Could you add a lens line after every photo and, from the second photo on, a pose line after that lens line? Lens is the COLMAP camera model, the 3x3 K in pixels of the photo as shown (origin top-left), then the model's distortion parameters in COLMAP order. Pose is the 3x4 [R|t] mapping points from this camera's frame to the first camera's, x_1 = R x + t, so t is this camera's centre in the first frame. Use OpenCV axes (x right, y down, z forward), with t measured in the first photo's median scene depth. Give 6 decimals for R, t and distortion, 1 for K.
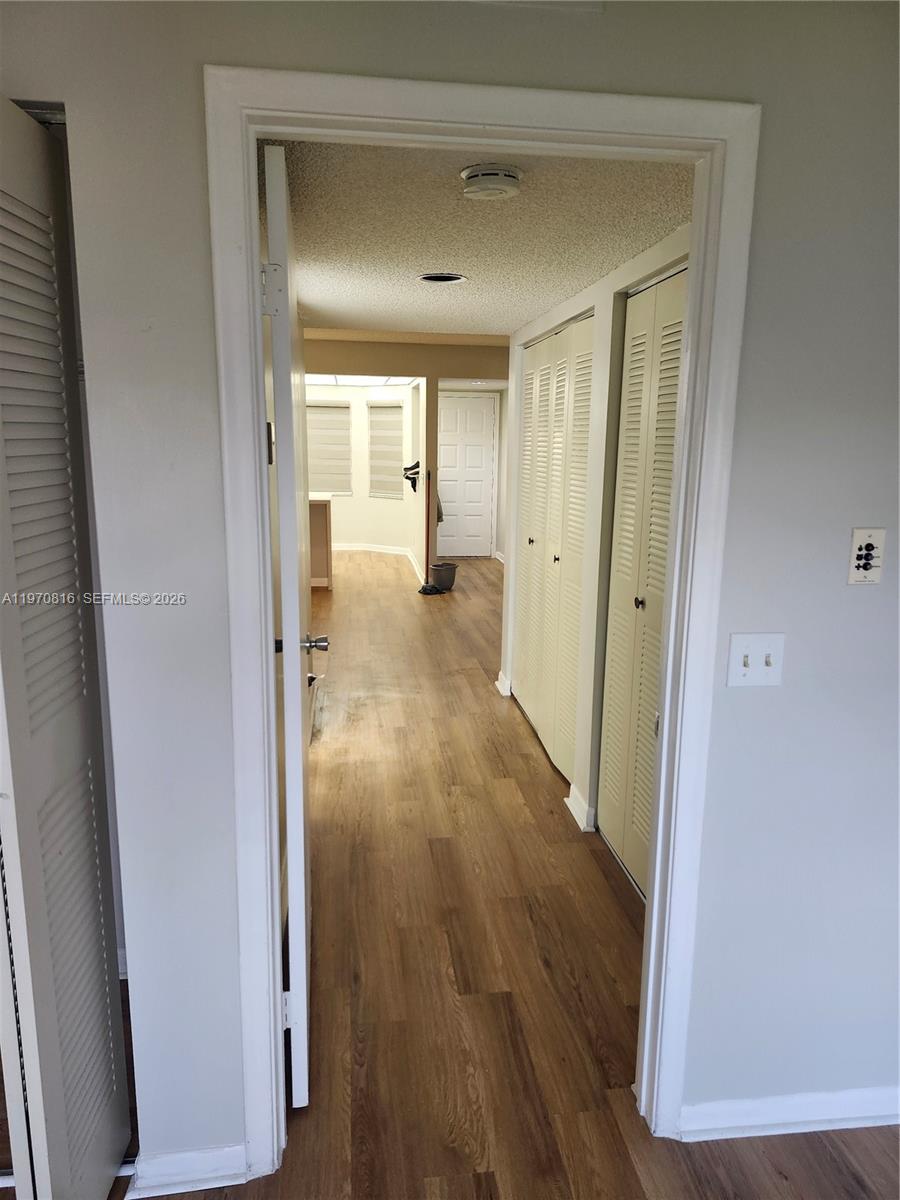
lens RADIAL K [[833.6, 0, 469.0], [0, 833.6, 627.3], [0, 0, 1]] dist [0.055554, -0.064449]
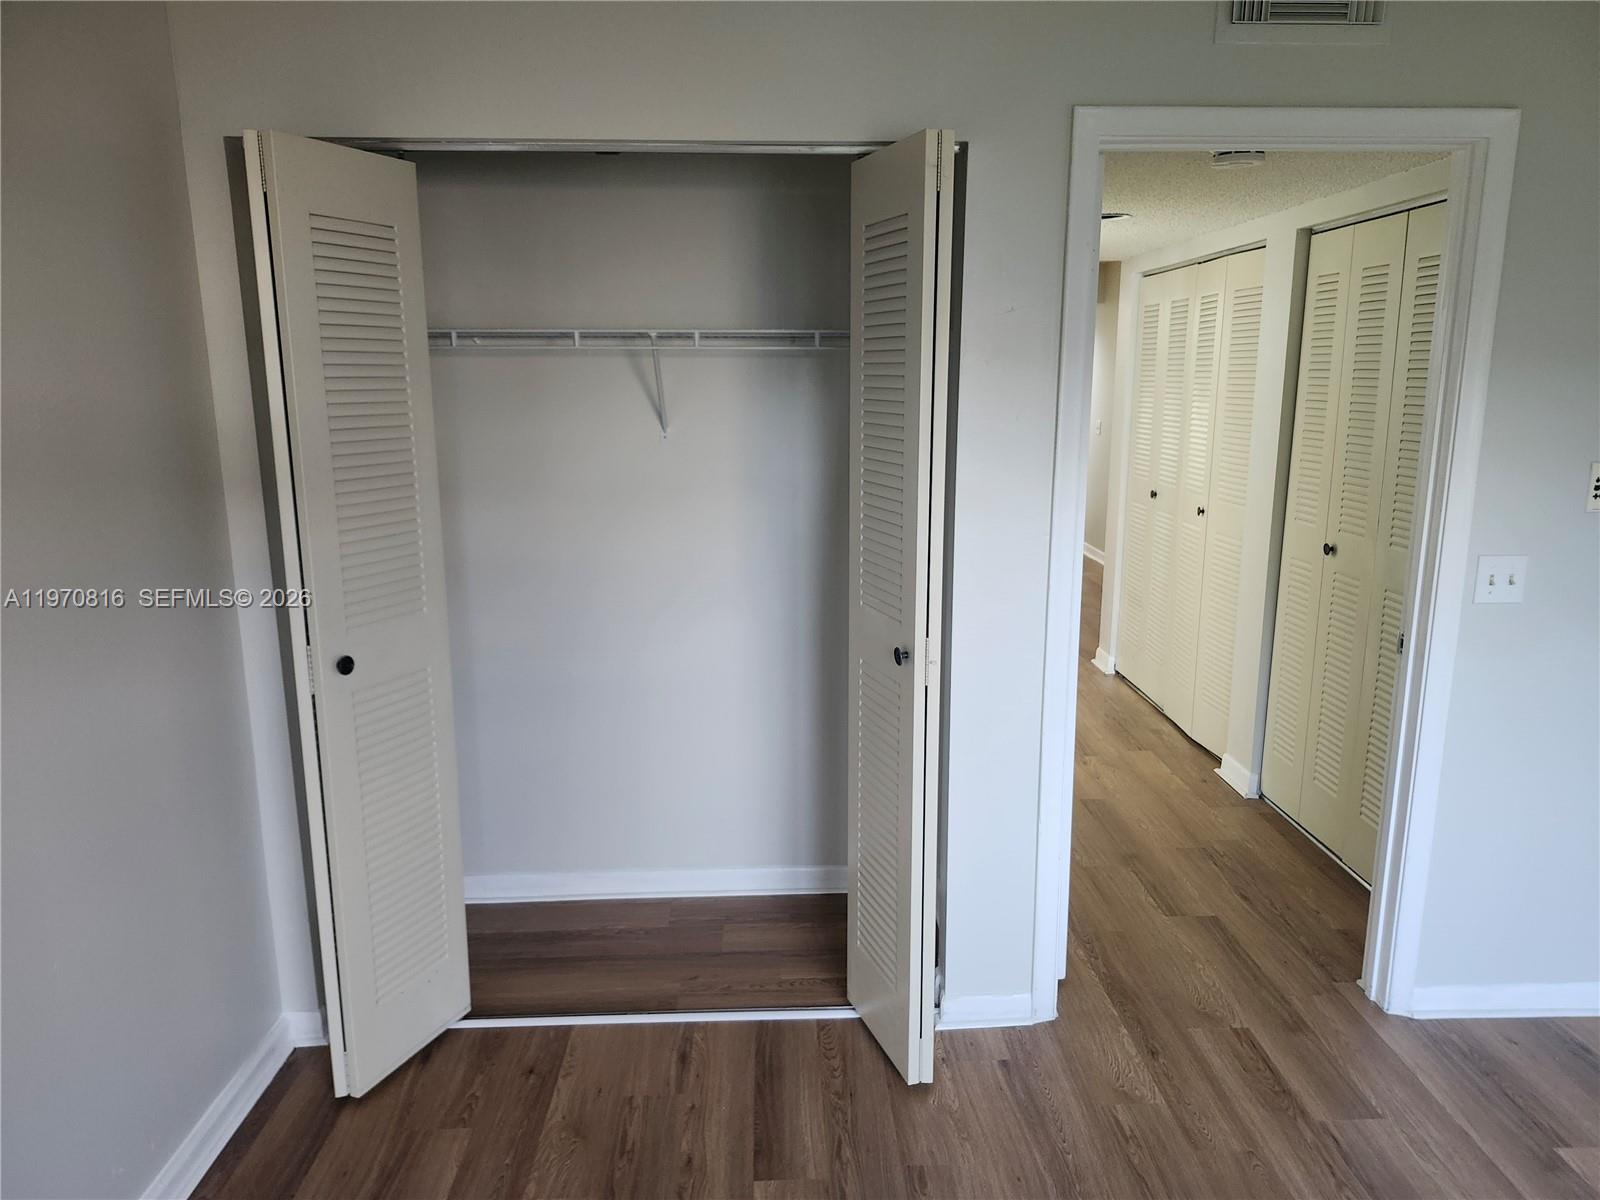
lens RADIAL K [[1111.5, 0, 840.5], [0, 1111.5, 635.8], [0, 0, 1]] dist [0.055554, -0.064449]
pose [[0.995344, 0.006141, -0.096189, -0.172566], [-0.005230, 0.999939, 0.009722, 0.045028], [0.096242, -0.009174, 0.995316, -0.260190]]
